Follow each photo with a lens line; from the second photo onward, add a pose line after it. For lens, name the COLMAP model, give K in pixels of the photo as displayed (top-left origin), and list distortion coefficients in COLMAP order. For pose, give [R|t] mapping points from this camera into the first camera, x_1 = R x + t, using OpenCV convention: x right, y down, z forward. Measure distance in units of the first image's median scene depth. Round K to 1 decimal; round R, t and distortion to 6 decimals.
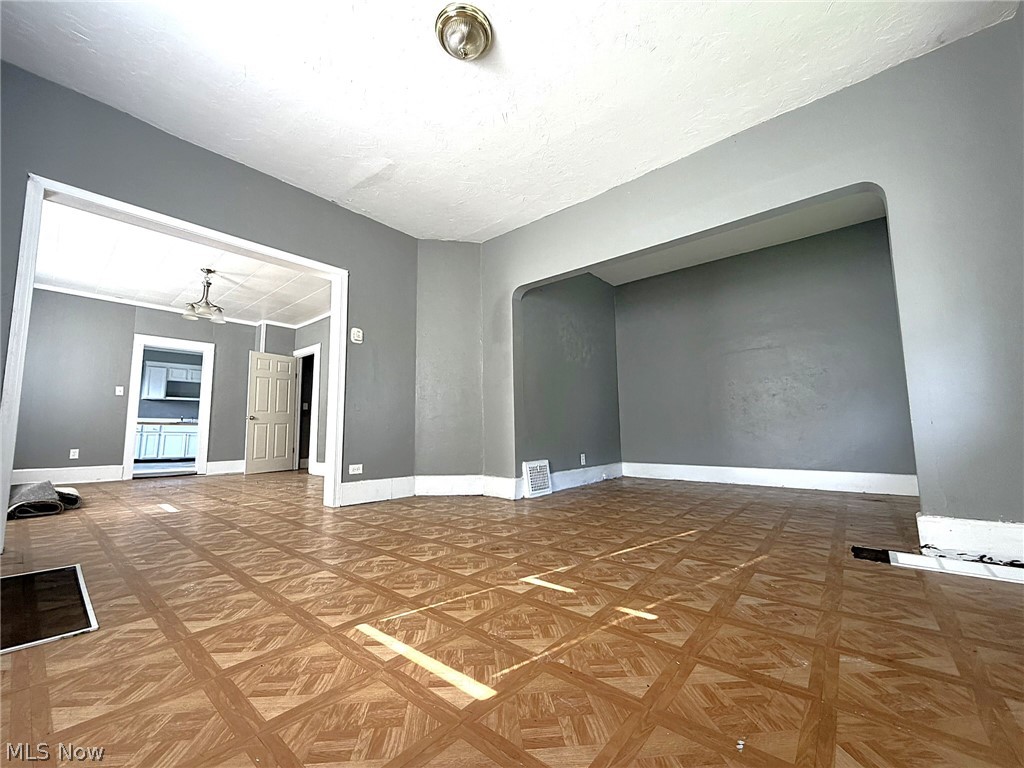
lens RADIAL K [[410.2, 0, 503.1], [0, 410.2, 388.9], [0, 0, 1]] dist [-0.001597, 0.000150]
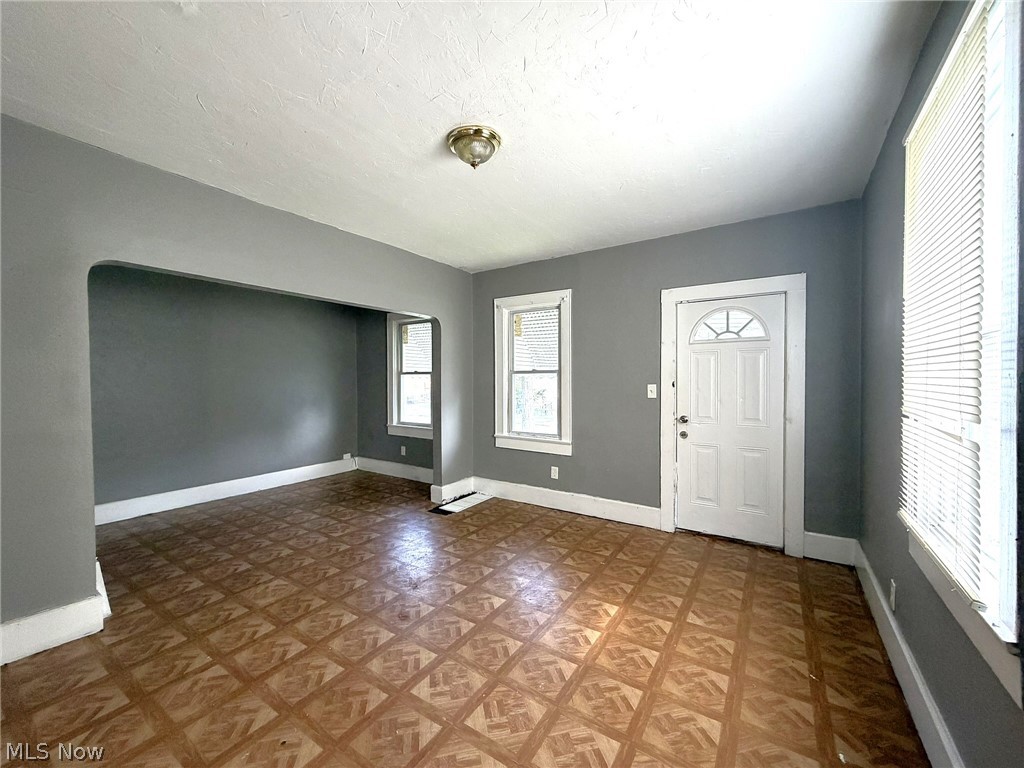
lens RADIAL K [[410.2, 0, 514.9], [0, 410.2, 386.2], [0, 0, 1]] dist [-0.001597, 0.000150]
pose [[-0.139940, -0.007943, 0.990128, -1.630887], [-0.095391, 0.995425, -0.005497, -0.339424], [-0.985554, -0.095218, -0.140057, 1.359488]]
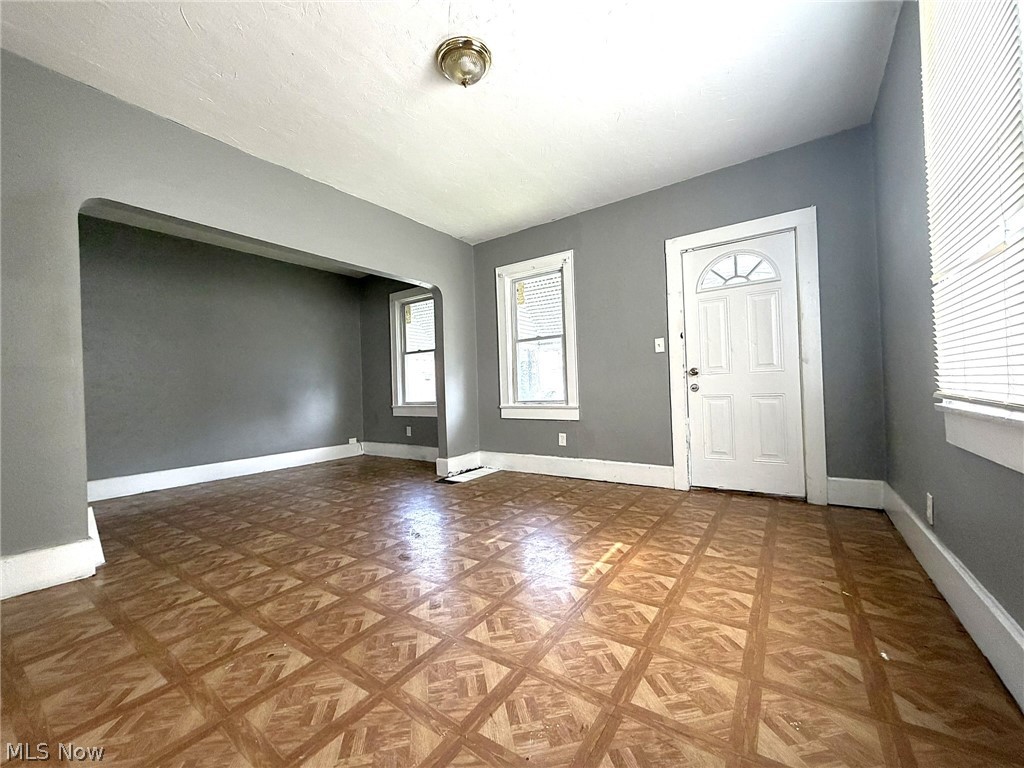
lens RADIAL K [[410.2, 0, 514.8], [0, 410.2, 386.5], [0, 0, 1]] dist [-0.001597, 0.000150]
pose [[-0.117295, 0.021352, 0.992868, -1.567654], [-0.065641, 0.997416, -0.029205, -0.031941], [-0.990925, -0.068598, -0.115591, 1.292622]]
